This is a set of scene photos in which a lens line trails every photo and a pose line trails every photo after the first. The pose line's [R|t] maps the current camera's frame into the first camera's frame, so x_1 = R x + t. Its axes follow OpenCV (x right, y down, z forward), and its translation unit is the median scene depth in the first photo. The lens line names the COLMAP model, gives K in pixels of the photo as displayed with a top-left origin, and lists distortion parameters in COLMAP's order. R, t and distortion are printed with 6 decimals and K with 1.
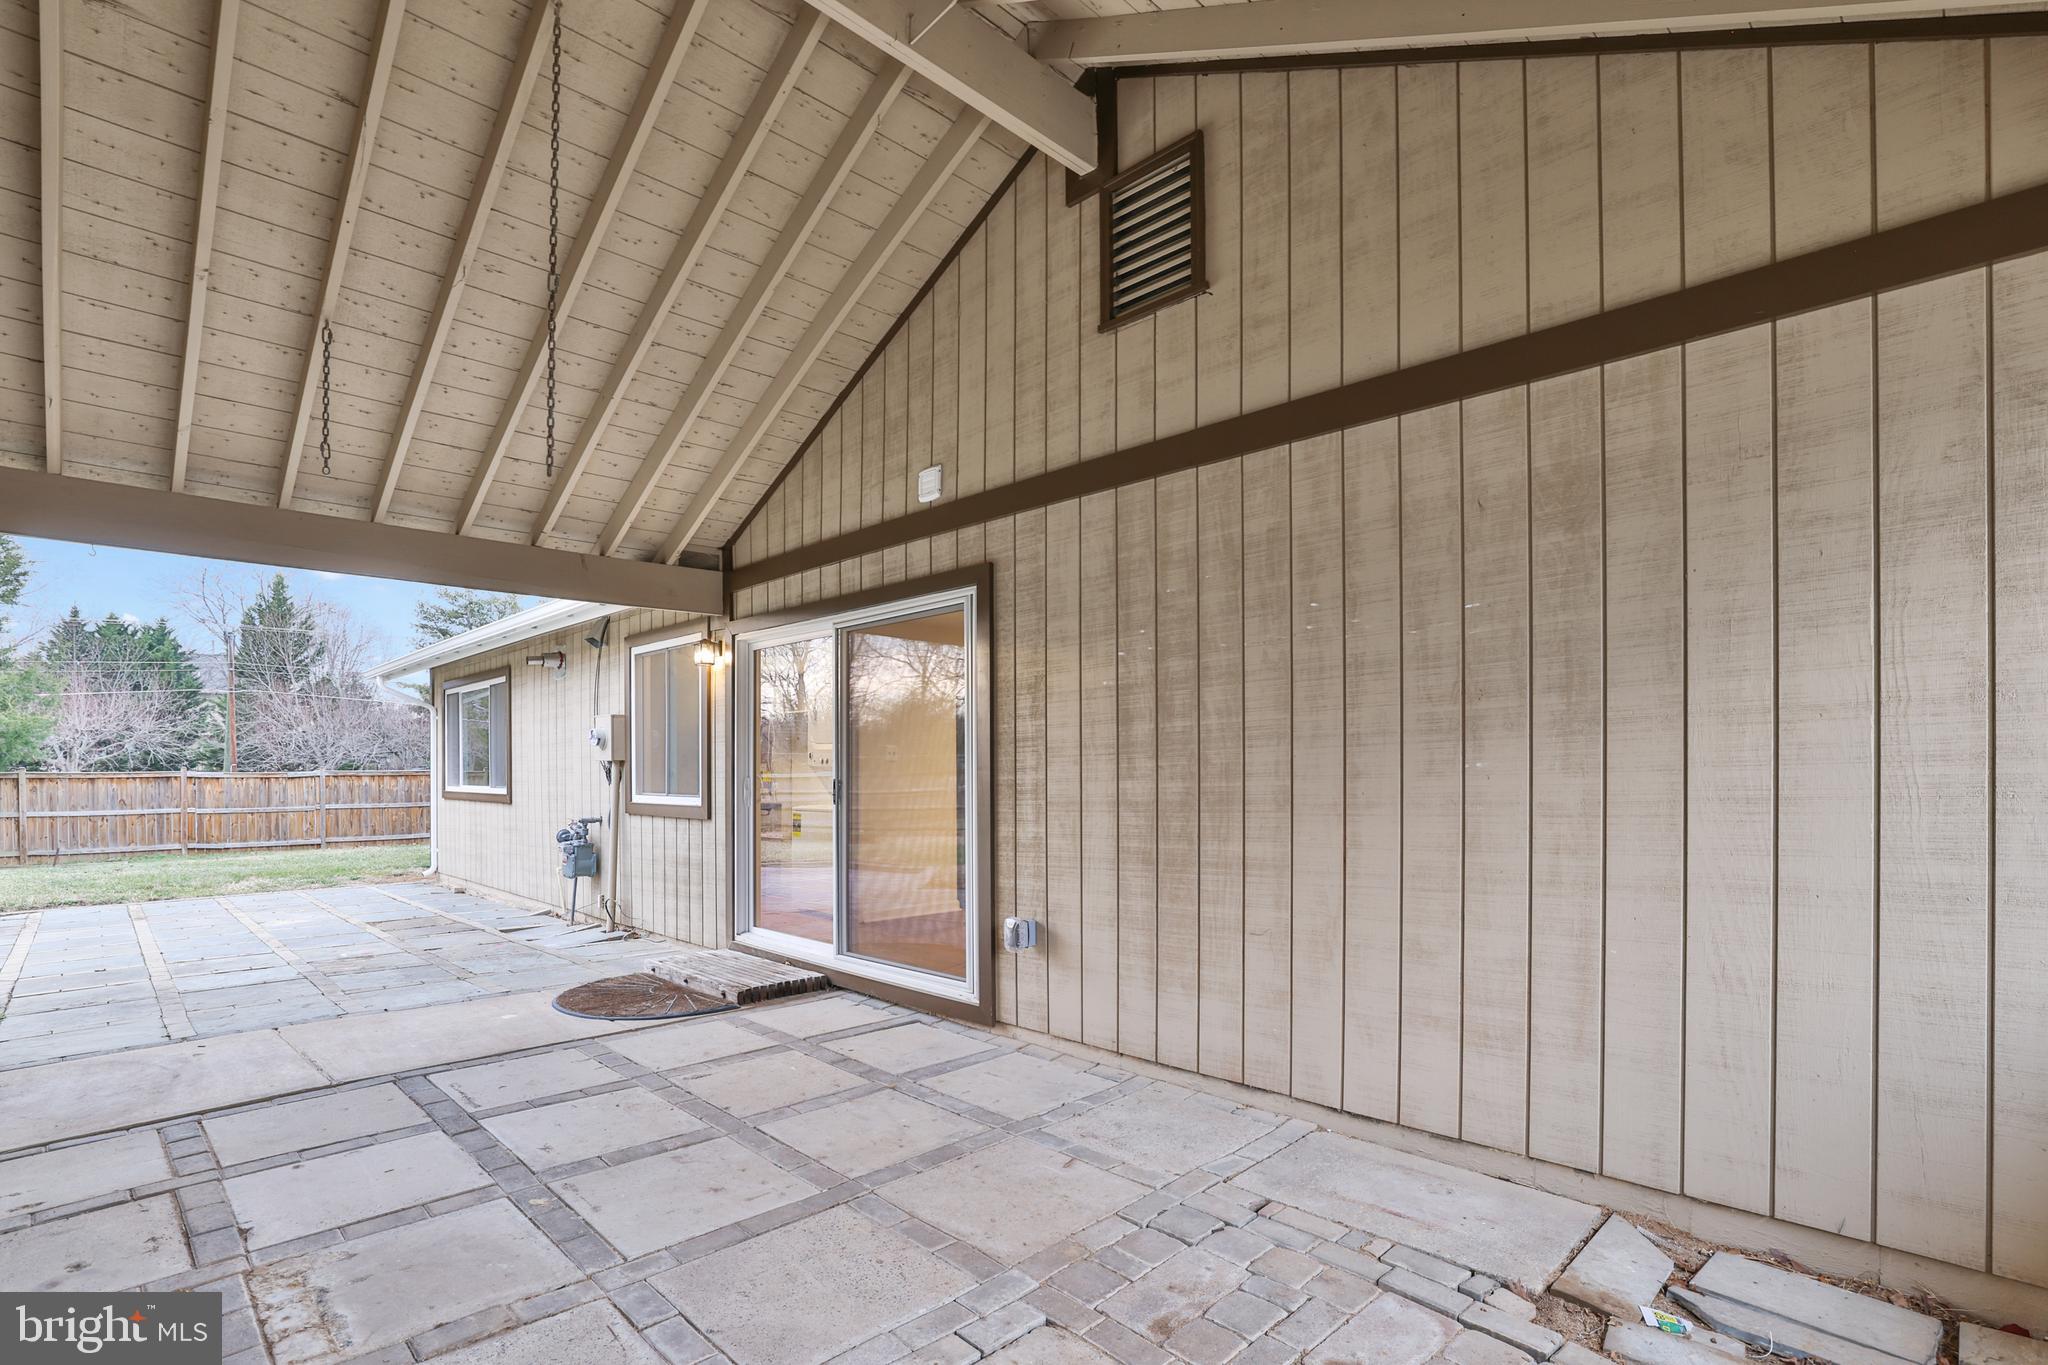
lens RADIAL K [[962.9, 0, 1034.6], [0, 962.9, 773.7], [0, 0, 1]] dist [-0.025976, 0.001237]
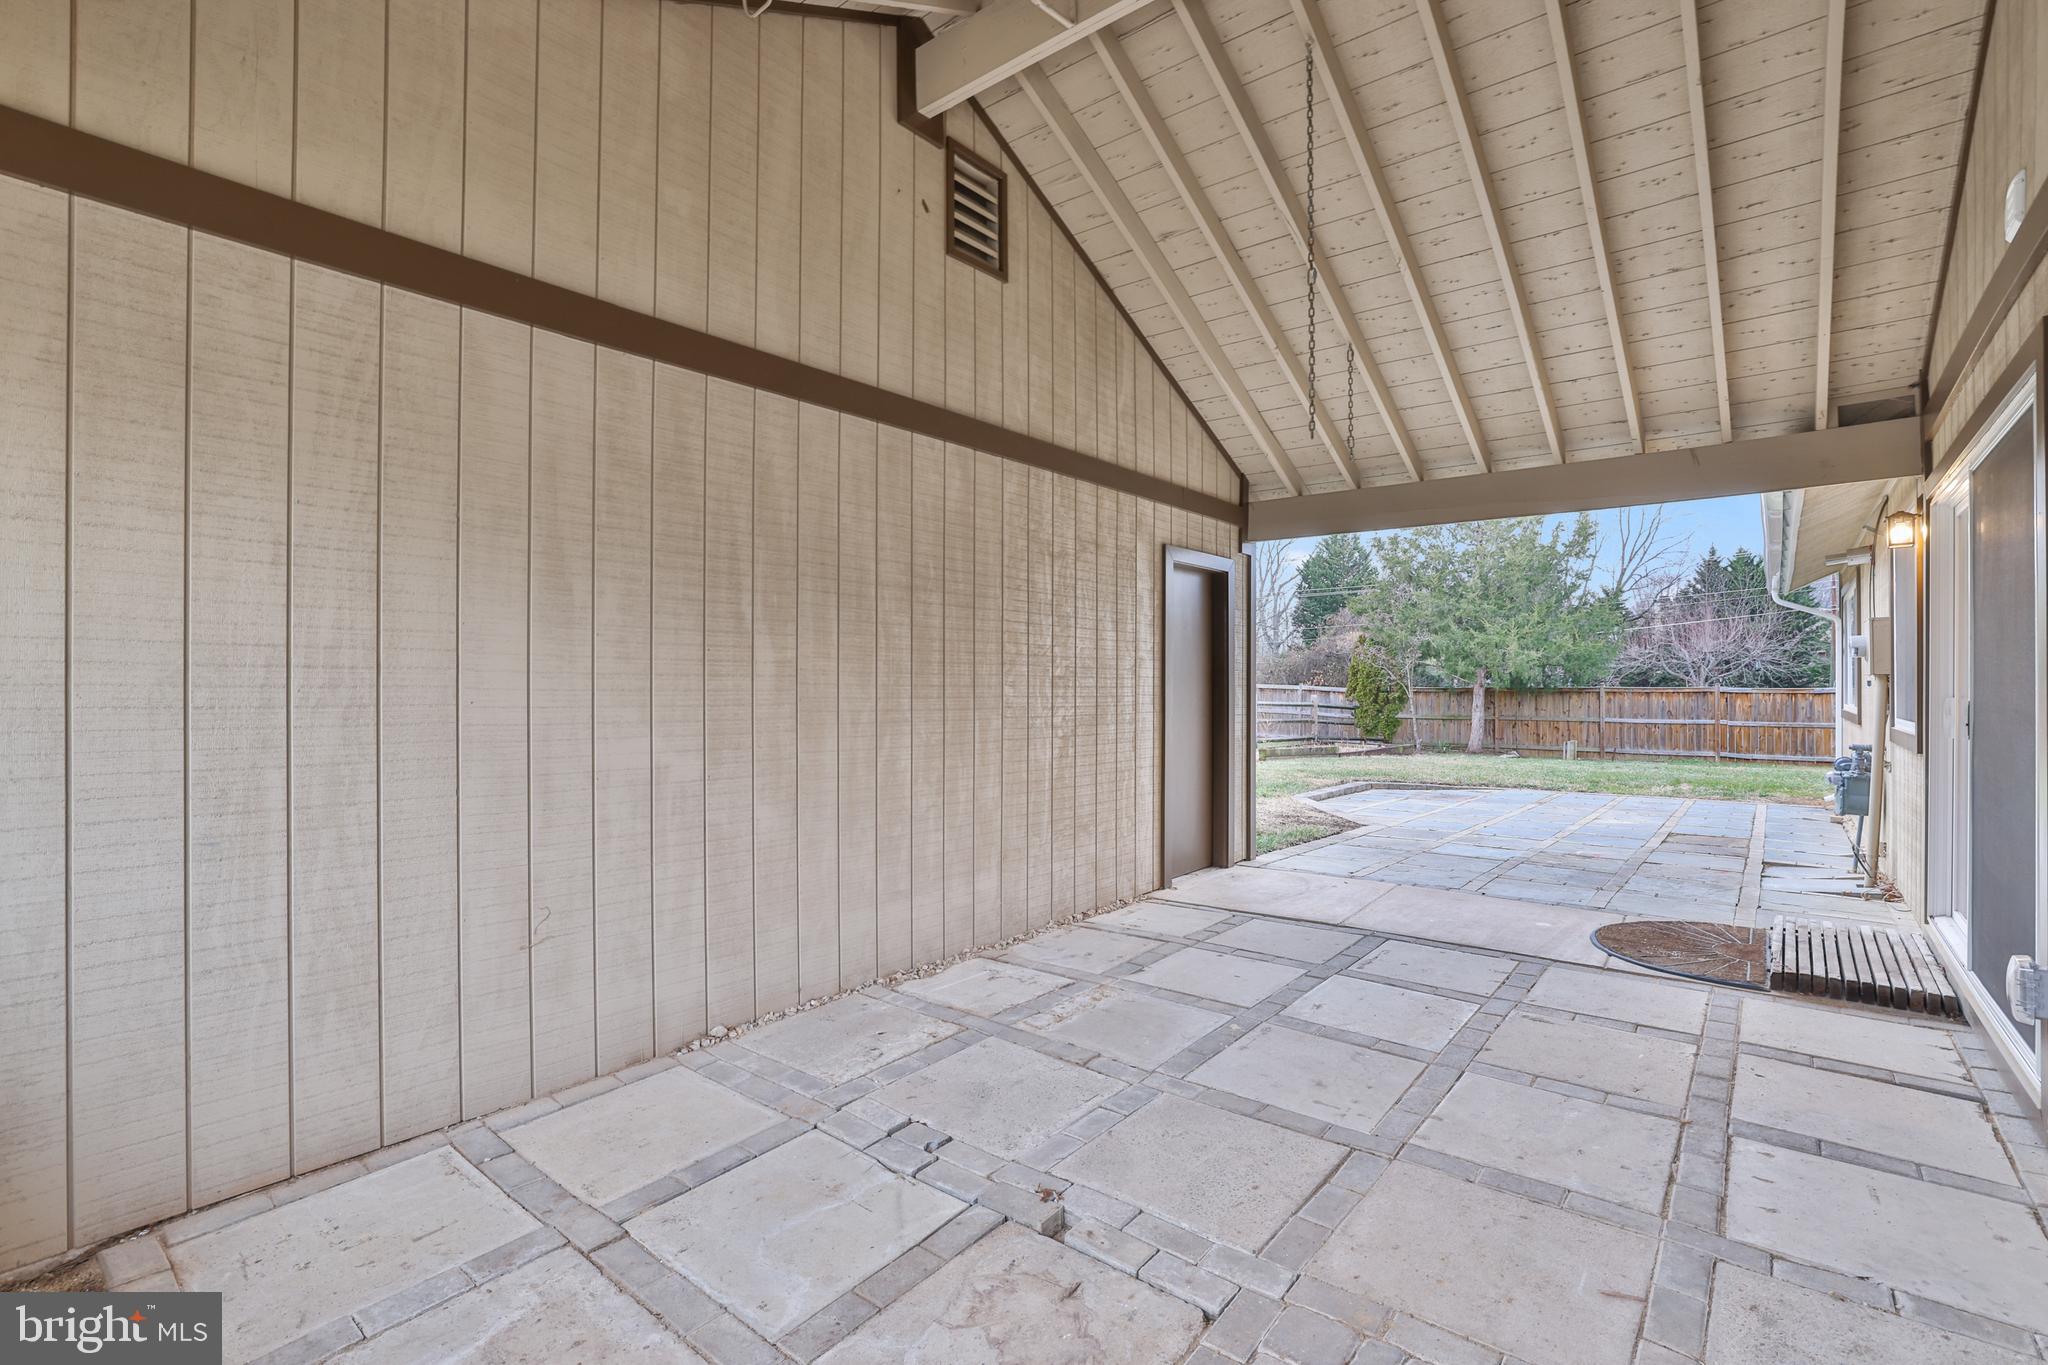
lens RADIAL K [[928.0, 0, 1020.4], [0, 928.0, 676.9], [0, 0, 1]] dist [-0.047105, 0.013369]
pose [[0.100207, -0.006661, -0.994944, 0.366474], [-0.007243, 0.999946, -0.007424, -0.002125], [0.994940, 0.007950, 0.100153, 0.324604]]
